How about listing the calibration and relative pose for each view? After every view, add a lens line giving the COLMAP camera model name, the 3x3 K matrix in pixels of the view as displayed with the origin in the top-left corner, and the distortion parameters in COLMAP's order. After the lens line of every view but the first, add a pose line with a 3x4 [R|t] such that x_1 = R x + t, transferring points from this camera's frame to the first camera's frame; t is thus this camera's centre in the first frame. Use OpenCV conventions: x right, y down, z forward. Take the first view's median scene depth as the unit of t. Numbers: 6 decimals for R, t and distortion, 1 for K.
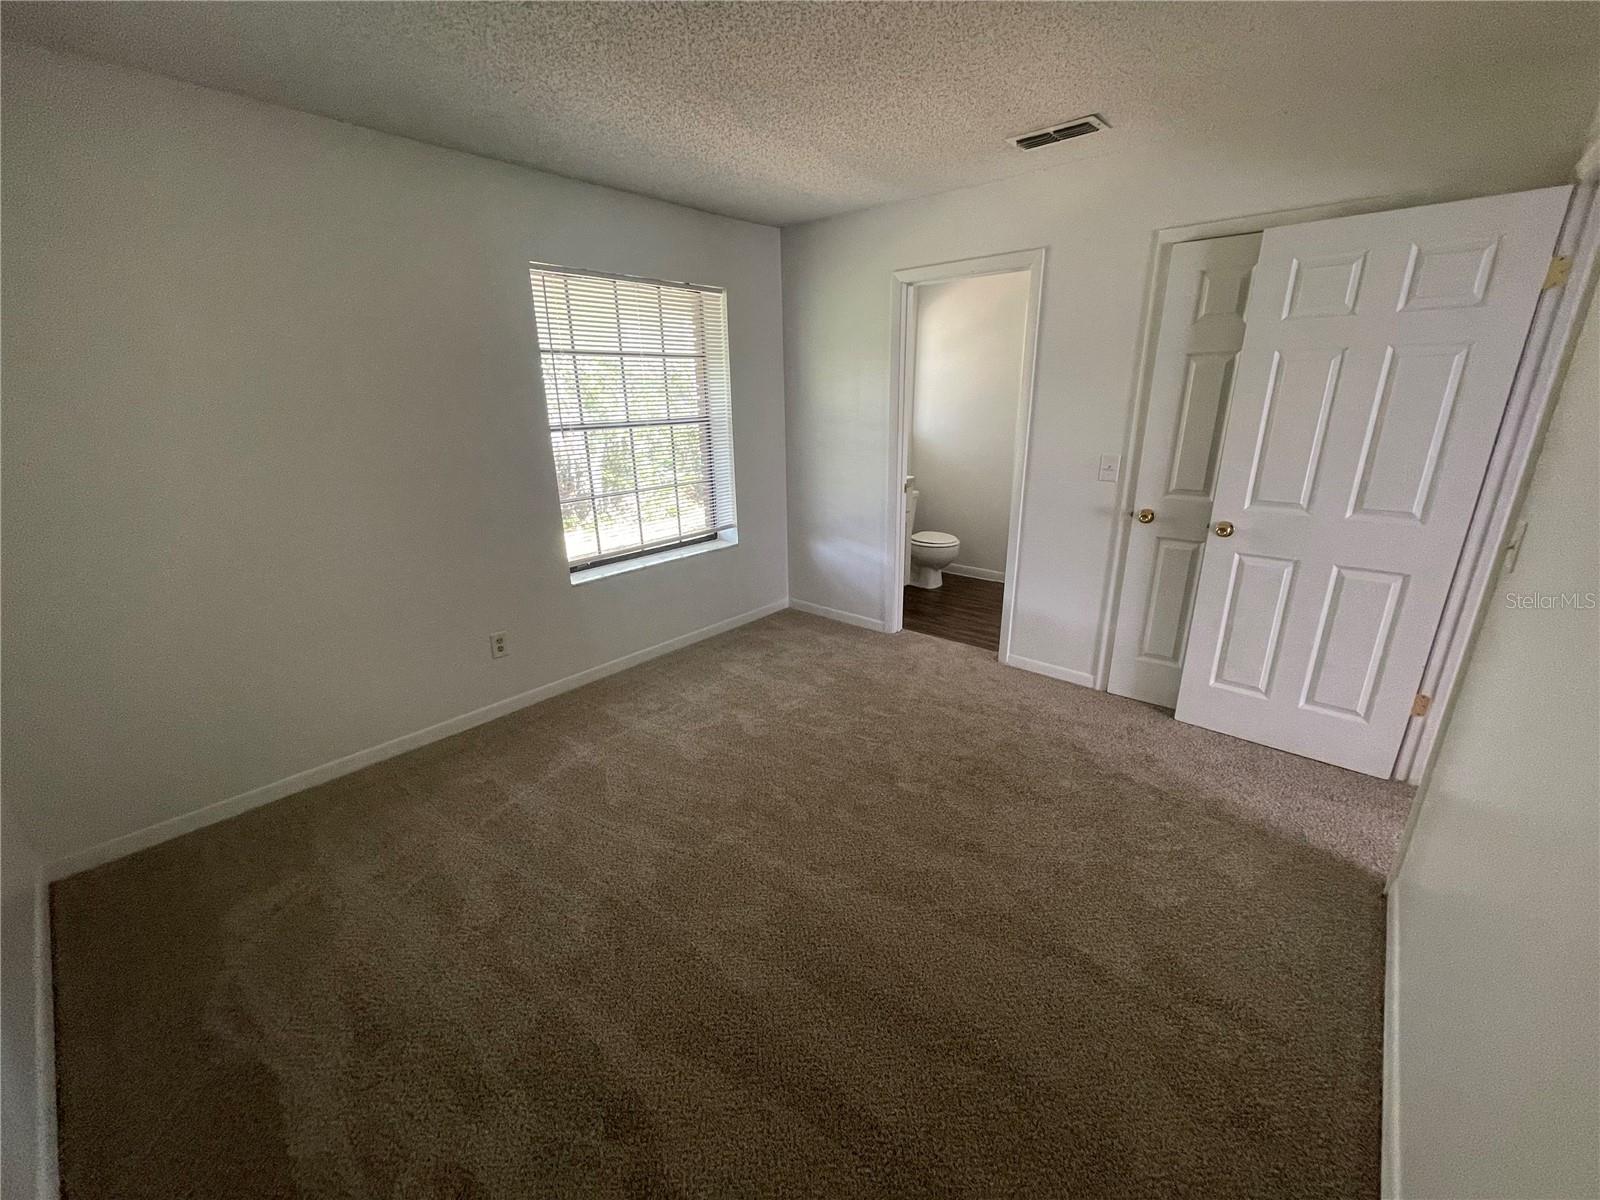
lens RADIAL K [[643.6, 0, 806.6], [0, 643.6, 602.9], [0, 0, 1]] dist [-0.000411, -0.000140]
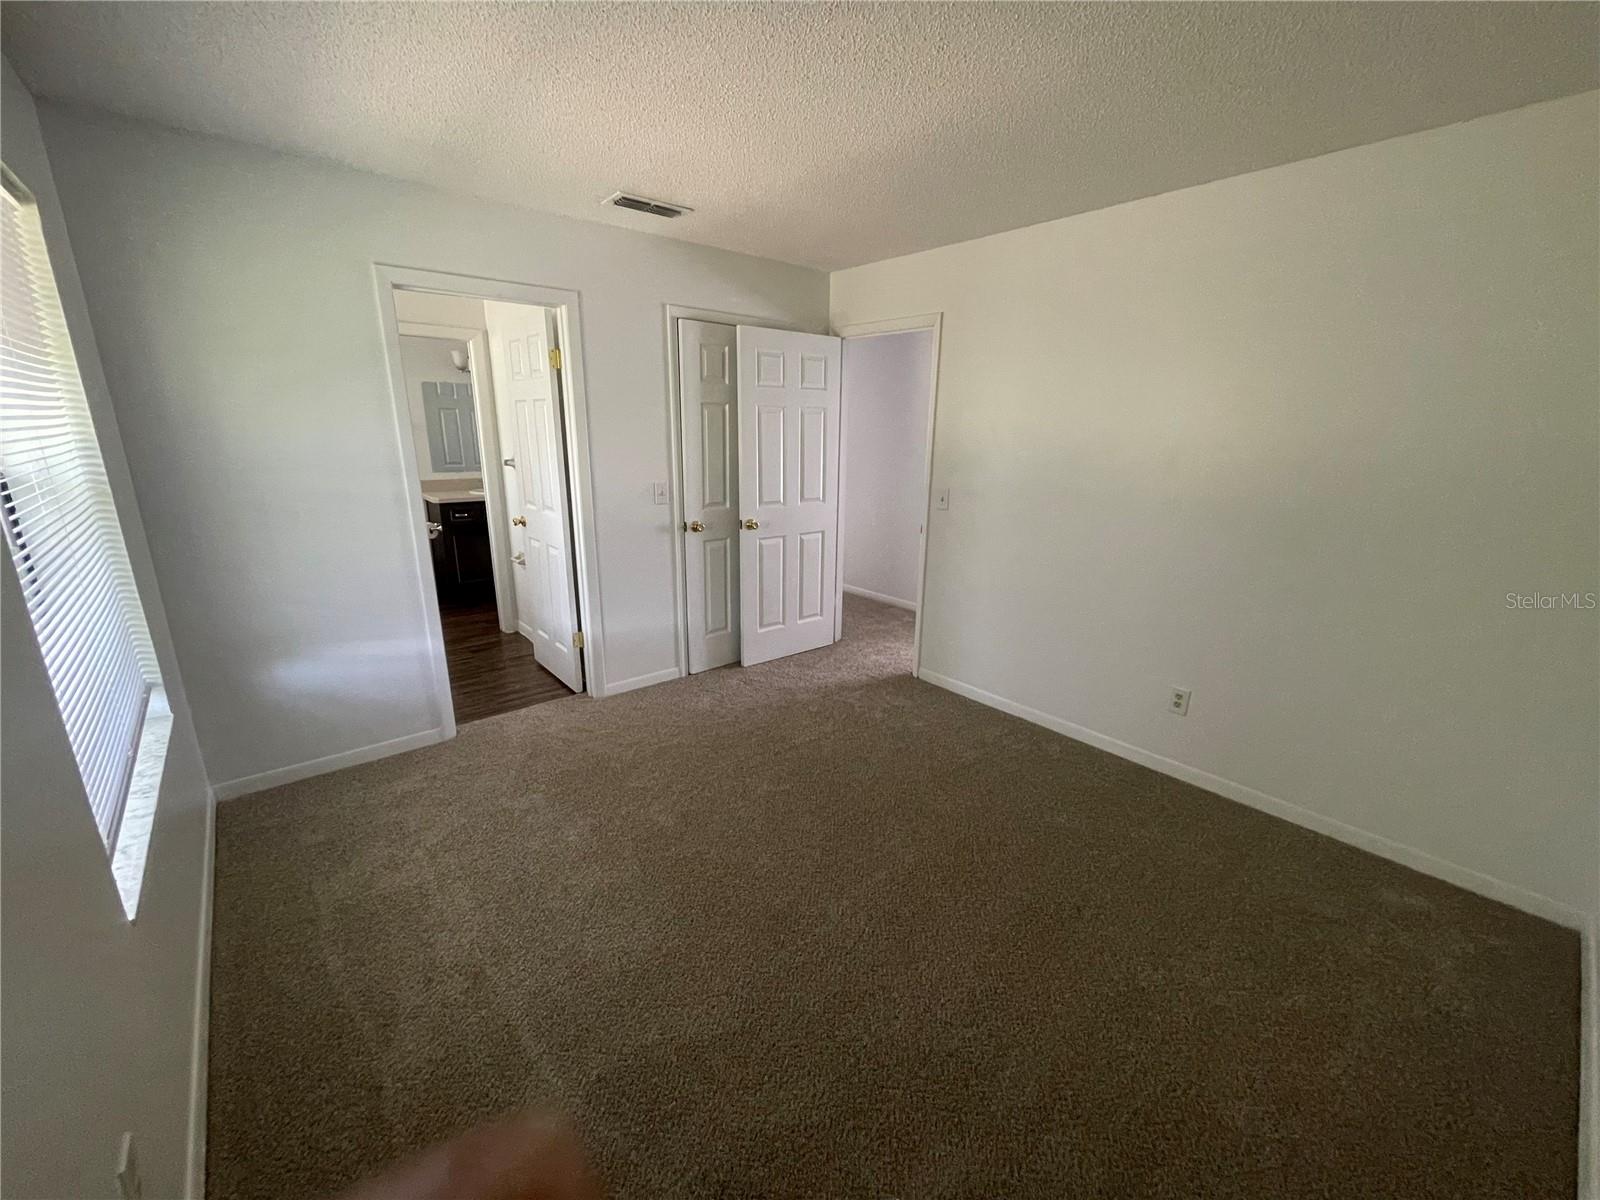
lens RADIAL K [[643.6, 0, 806.6], [0, 643.6, 602.9], [0, 0, 1]] dist [-0.000411, -0.000140]
pose [[0.140359, -0.248158, 0.958497, -0.693776], [0.292355, 0.935303, 0.199342, -0.181568], [-0.945954, 0.252242, 0.203828, 0.565053]]
